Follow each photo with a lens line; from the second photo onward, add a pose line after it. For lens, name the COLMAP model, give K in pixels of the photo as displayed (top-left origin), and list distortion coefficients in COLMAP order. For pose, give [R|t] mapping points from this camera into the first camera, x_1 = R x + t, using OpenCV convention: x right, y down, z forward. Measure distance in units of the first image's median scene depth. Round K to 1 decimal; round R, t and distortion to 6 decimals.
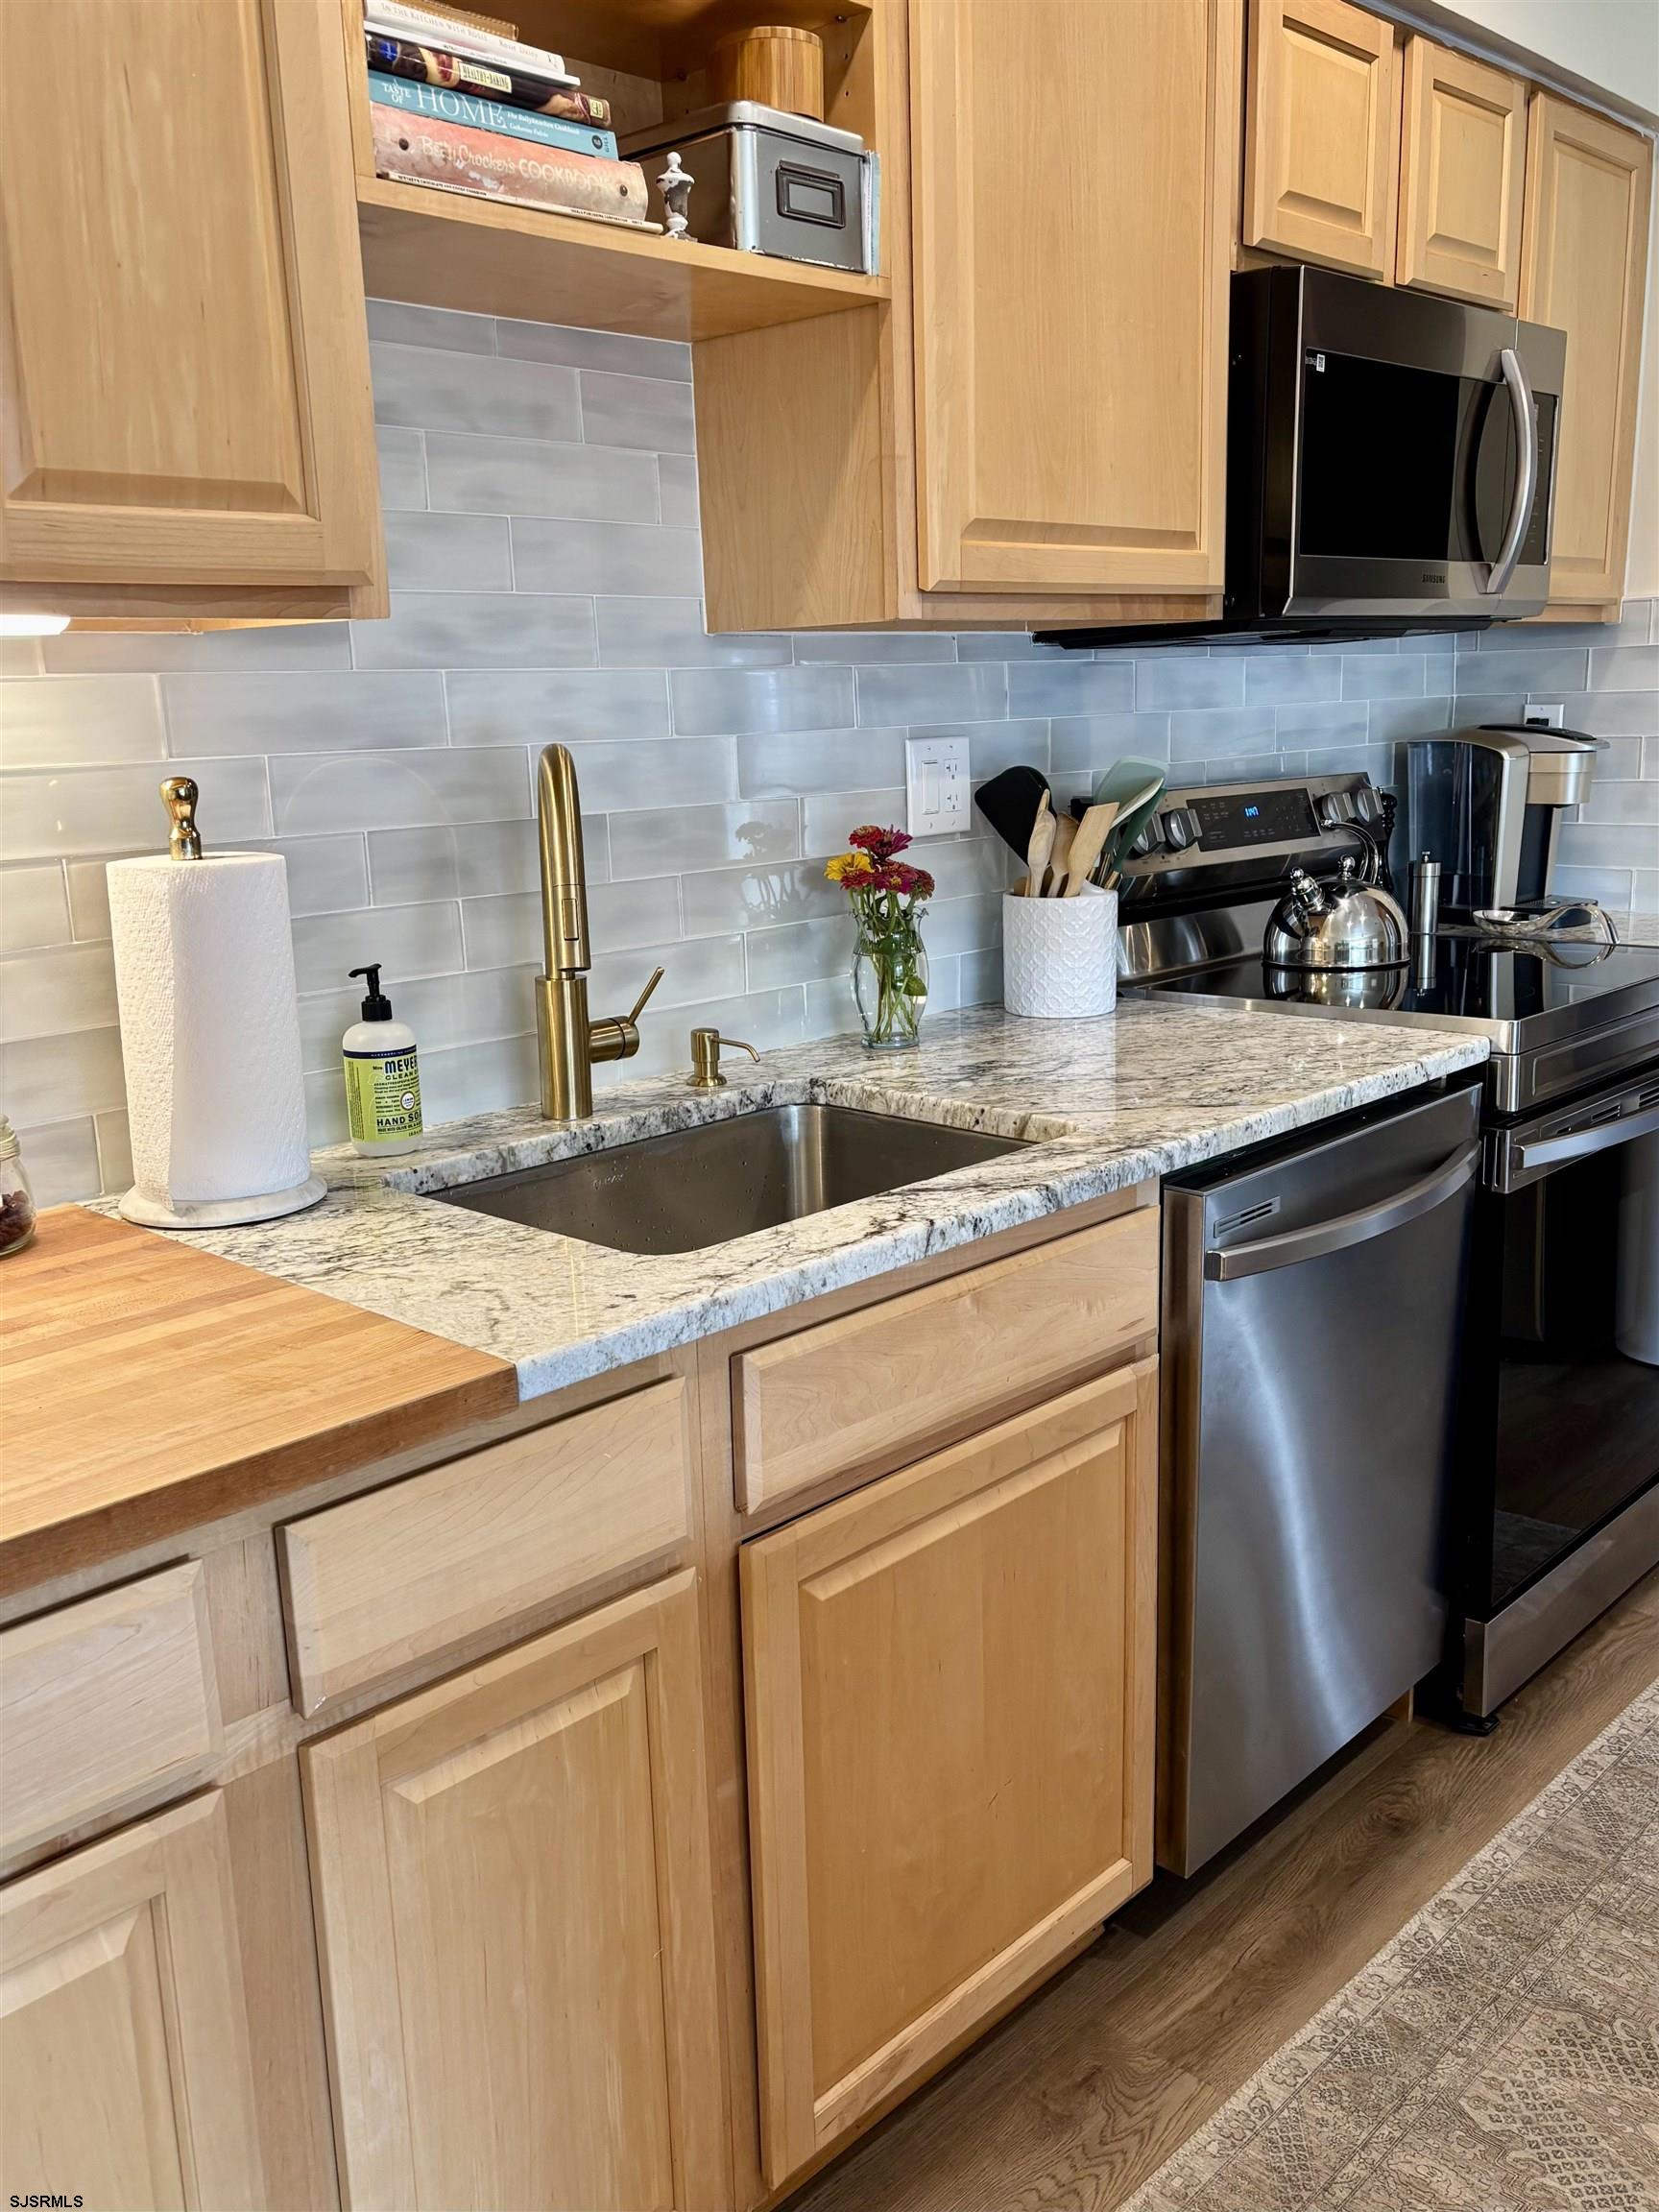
lens RADIAL K [[1917.3, 0, 843.5], [0, 1917.3, 1115.6], [0, 0, 1]] dist [0.015085, -0.005795]
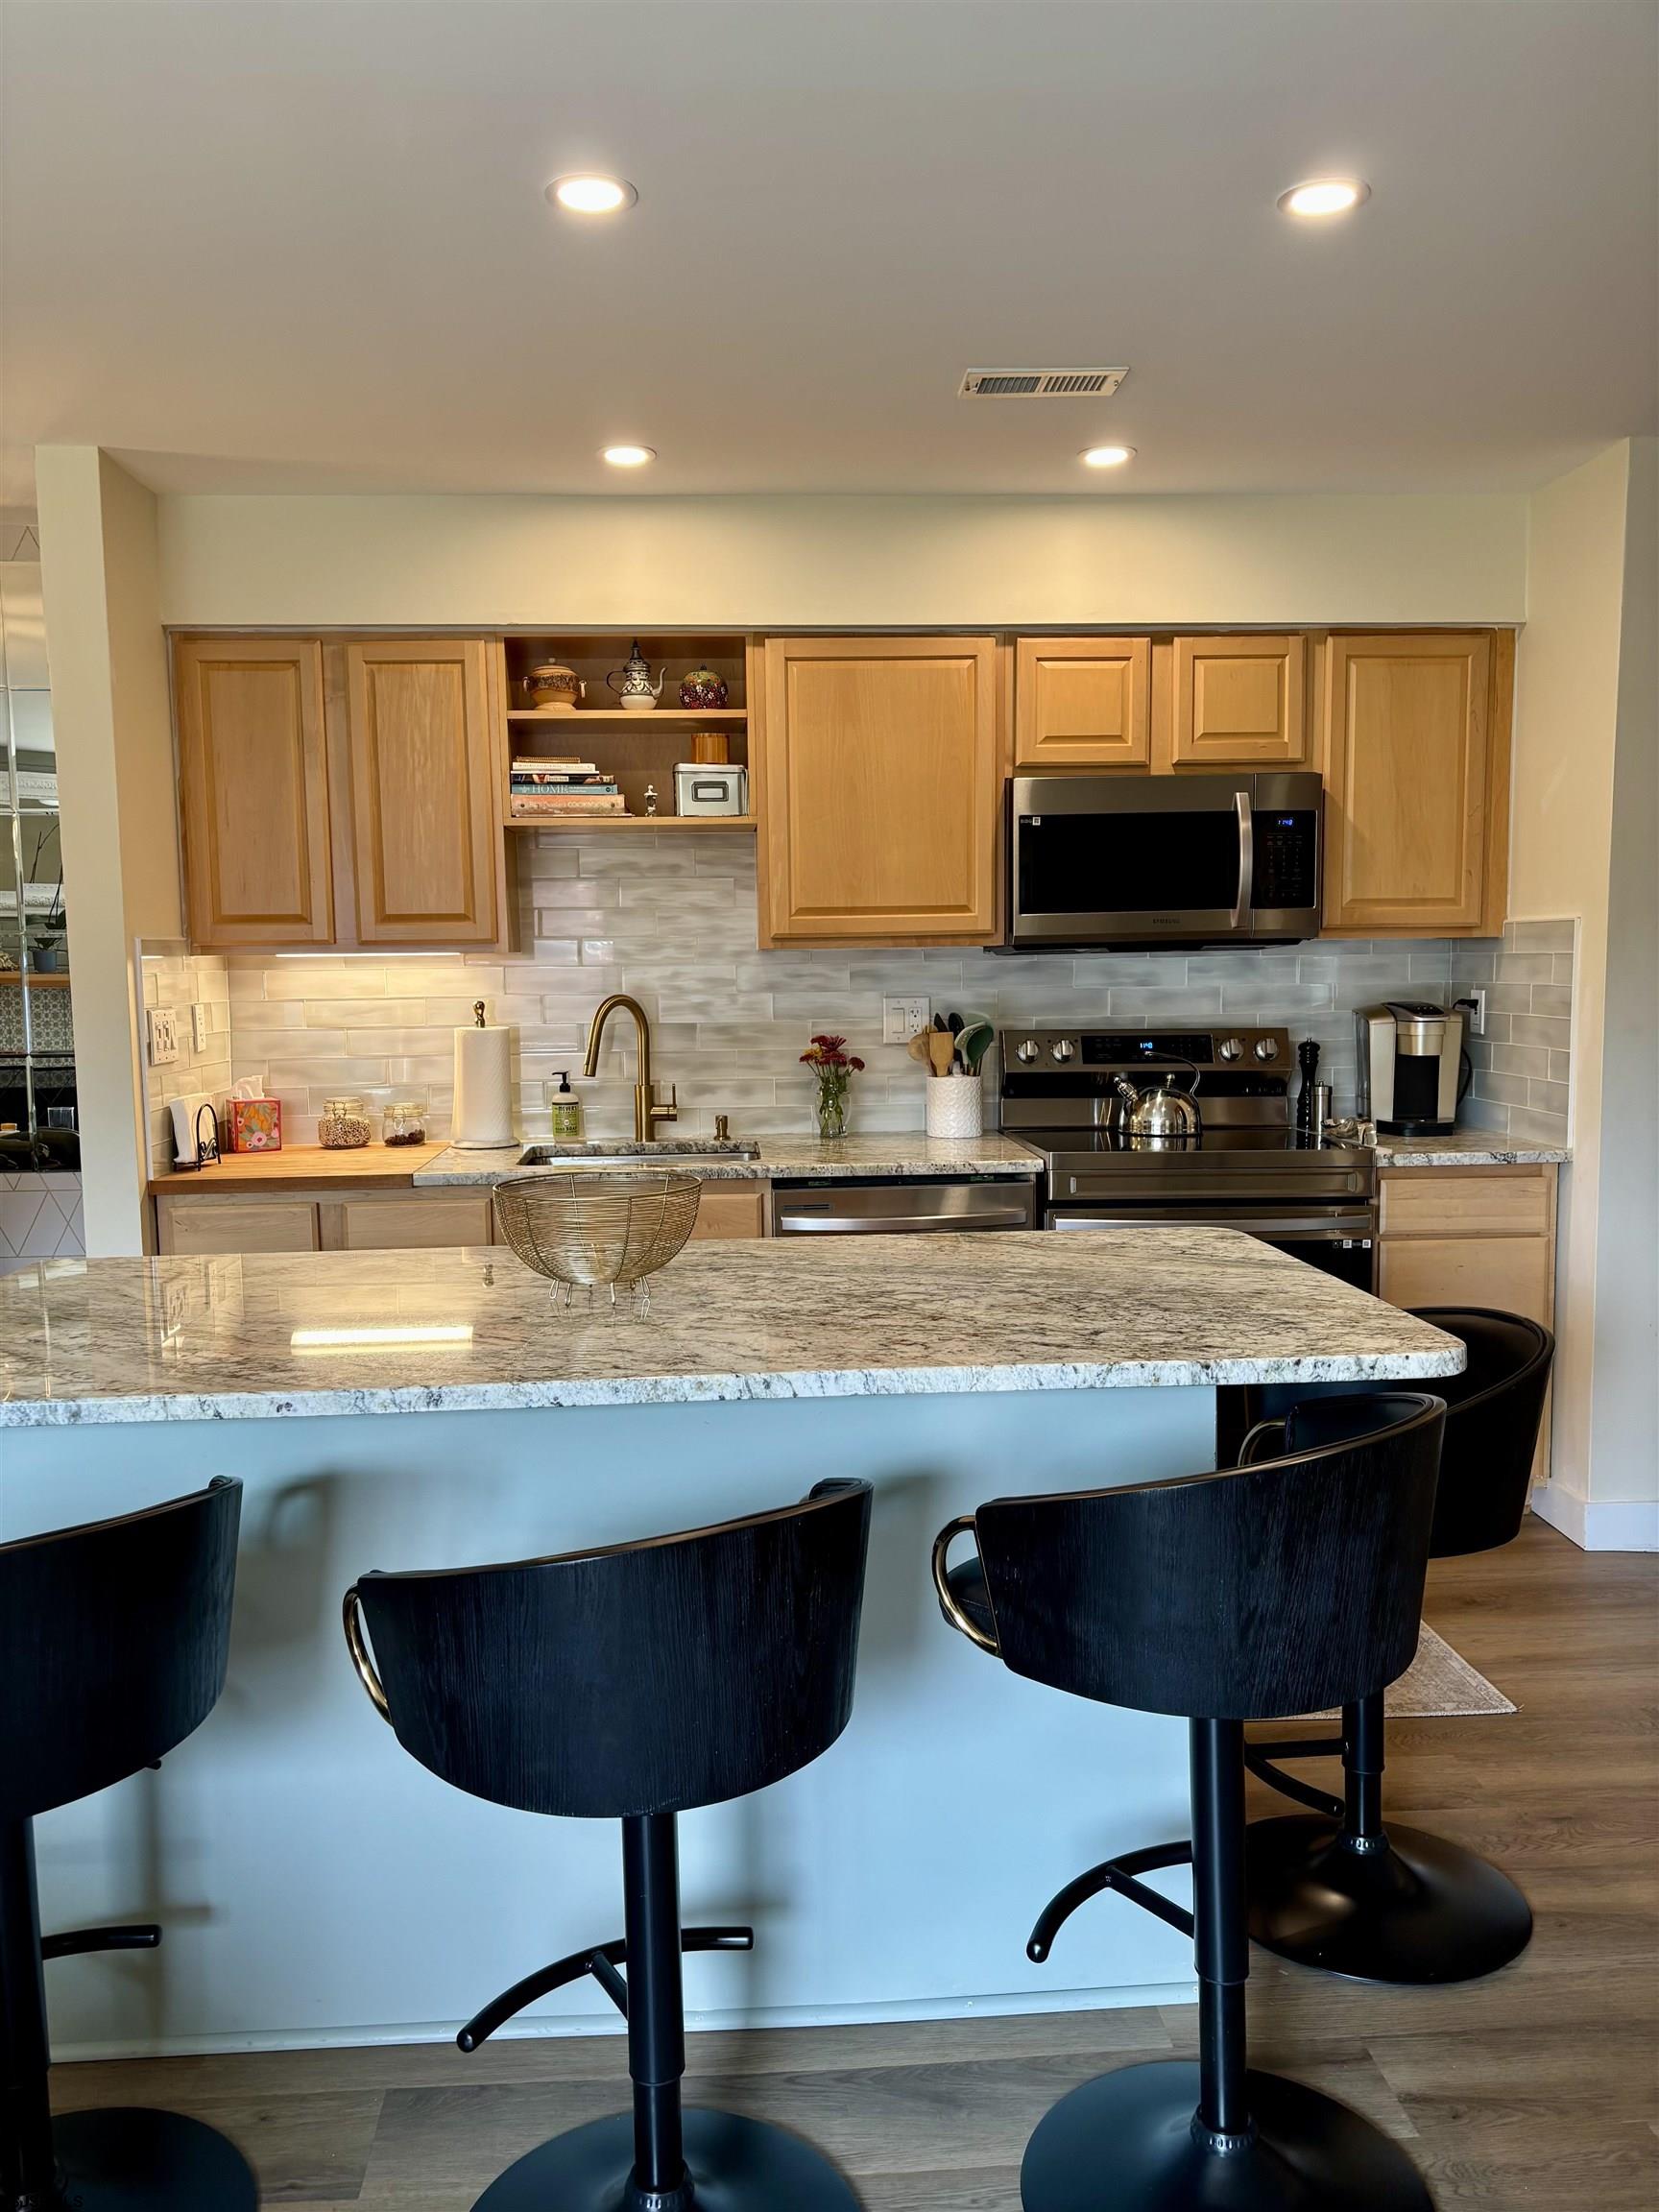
lens RADIAL K [[1673.1, 0, 824.9], [0, 1673.1, 1109.2], [0, 0, 1]] dist [0.060874, -0.058010]
pose [[0.725749, 0.080169, -0.683273, 1.492773], [-0.157367, 0.986200, -0.051438, 0.034327], [0.669720, 0.144856, 0.728349, -0.433191]]
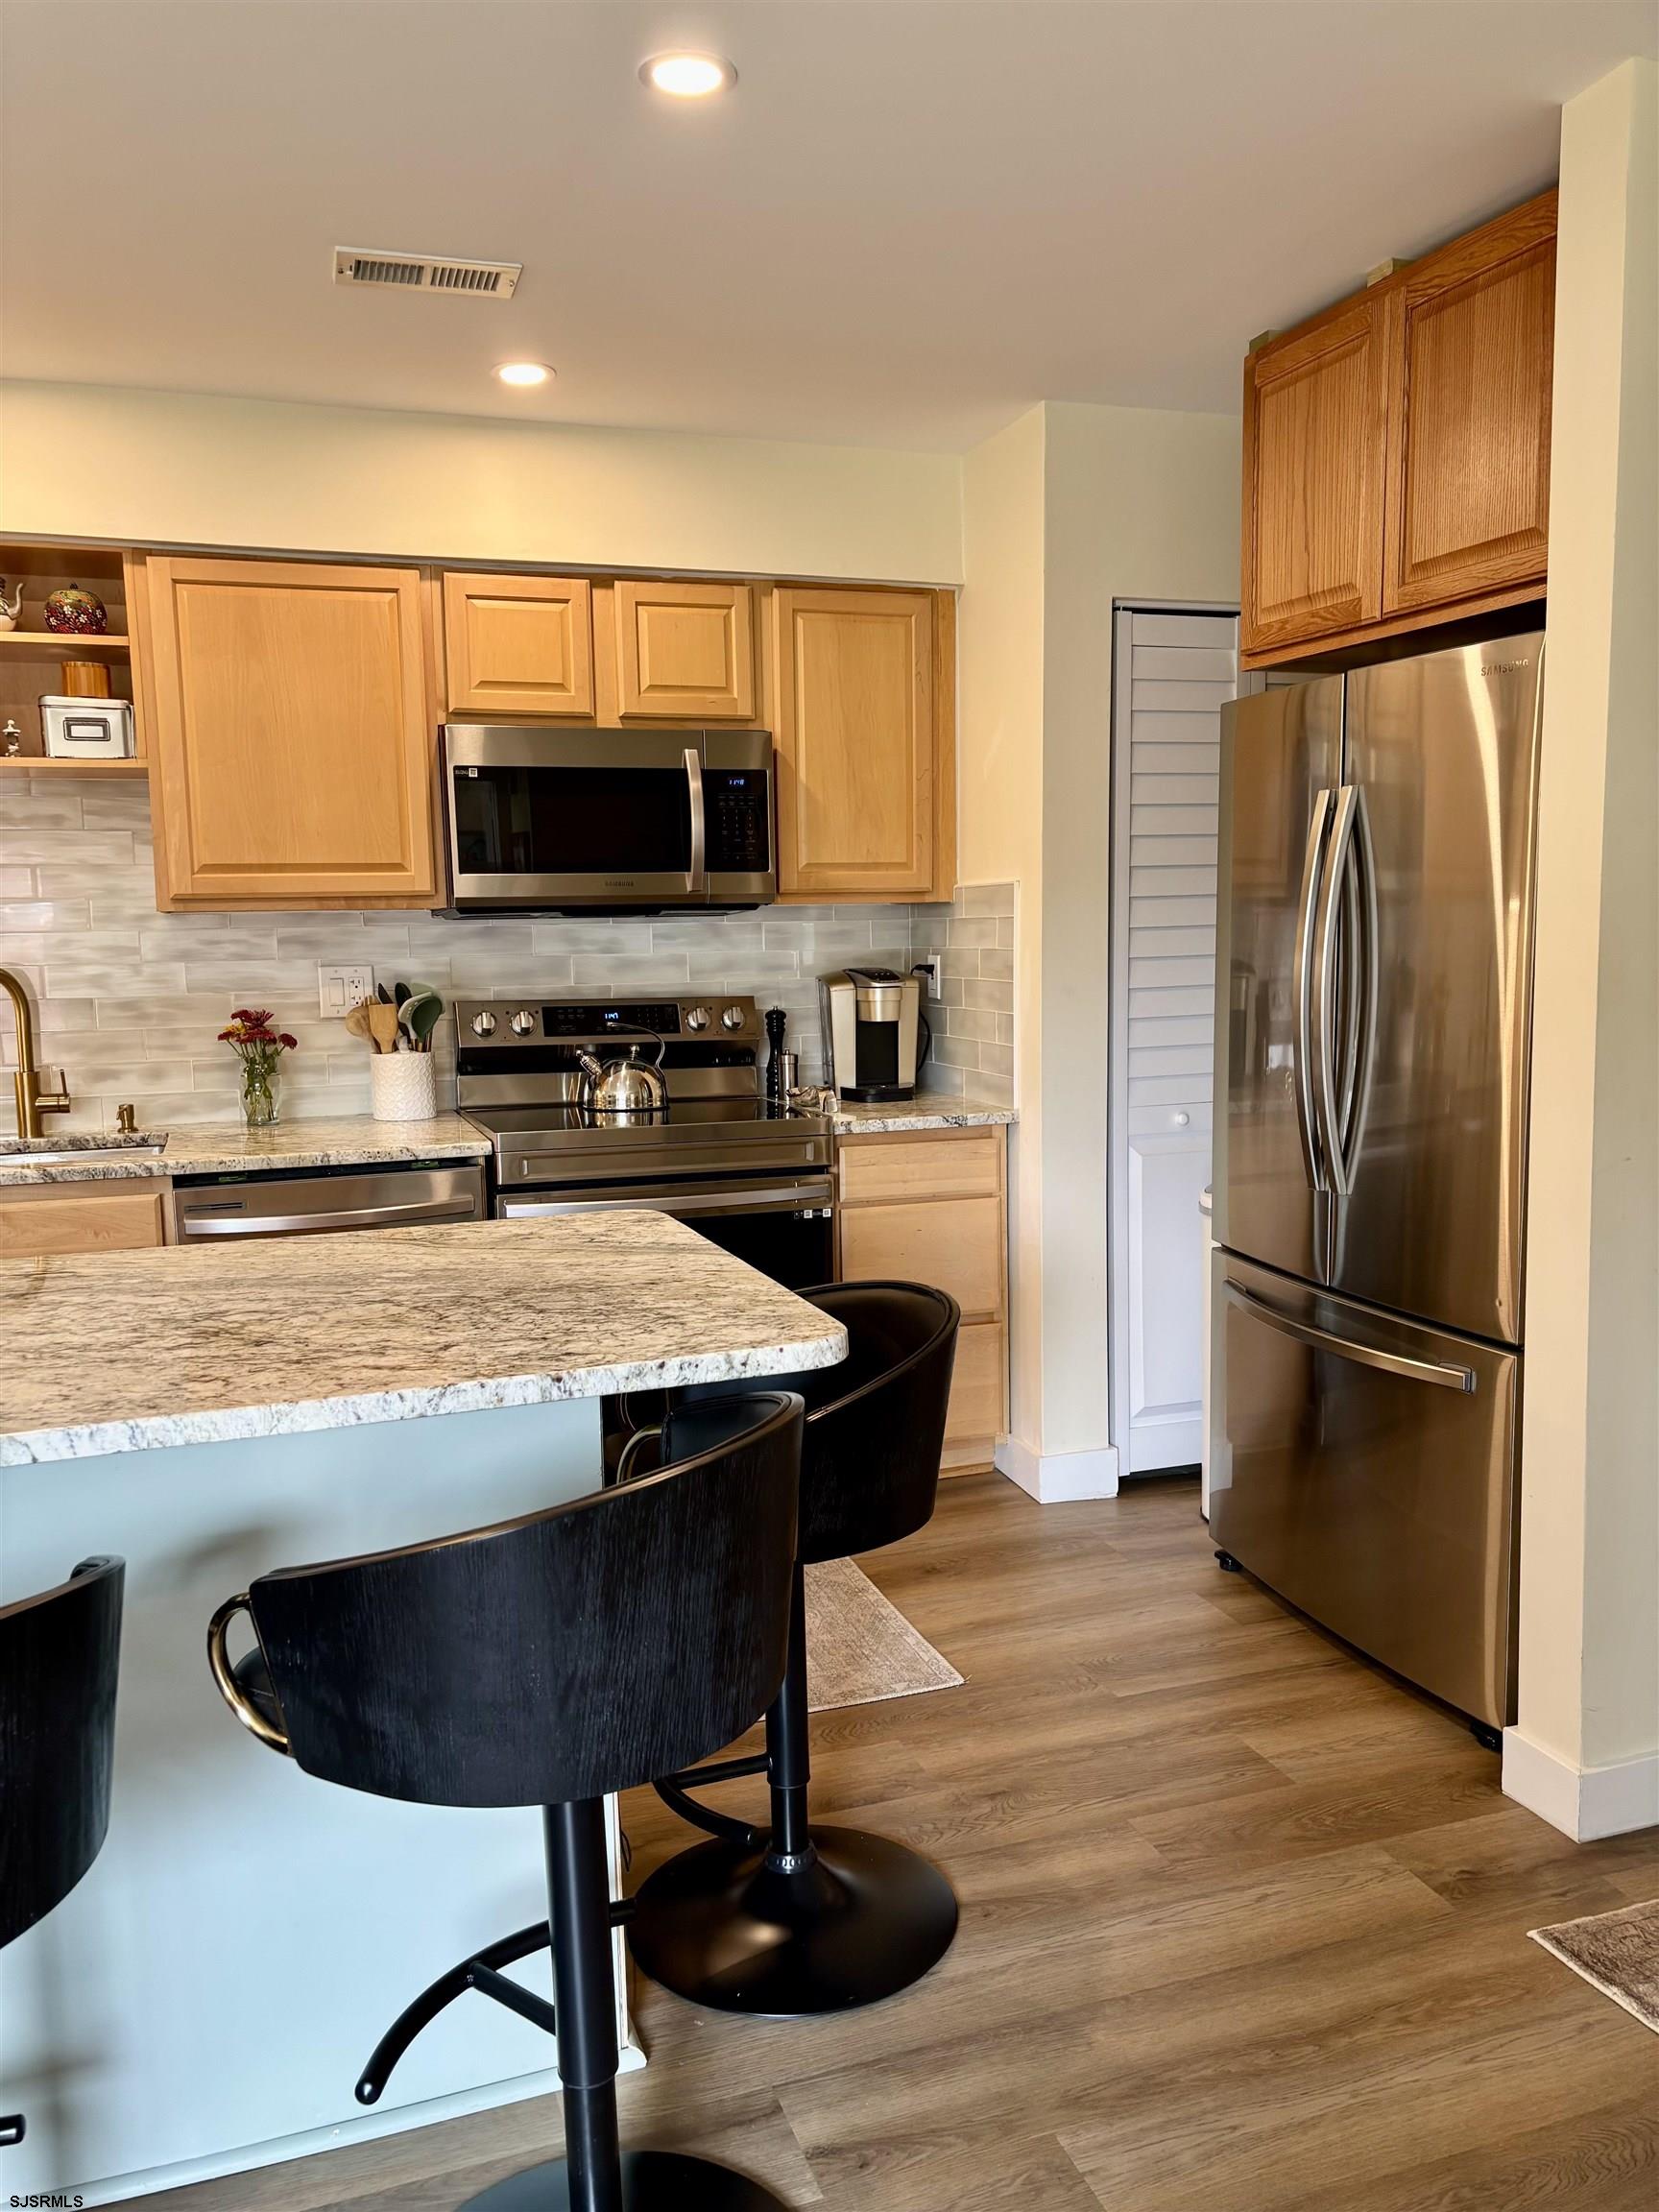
lens RADIAL K [[1673.1, 0, 828.3], [0, 1673.1, 1108.1], [0, 0, 1]] dist [0.060874, -0.058010]
pose [[0.883186, 0.062206, -0.464879, 1.502920], [-0.108336, 0.991419, -0.073157, 0.009632], [0.456339, 0.114975, 0.882347, -0.264059]]
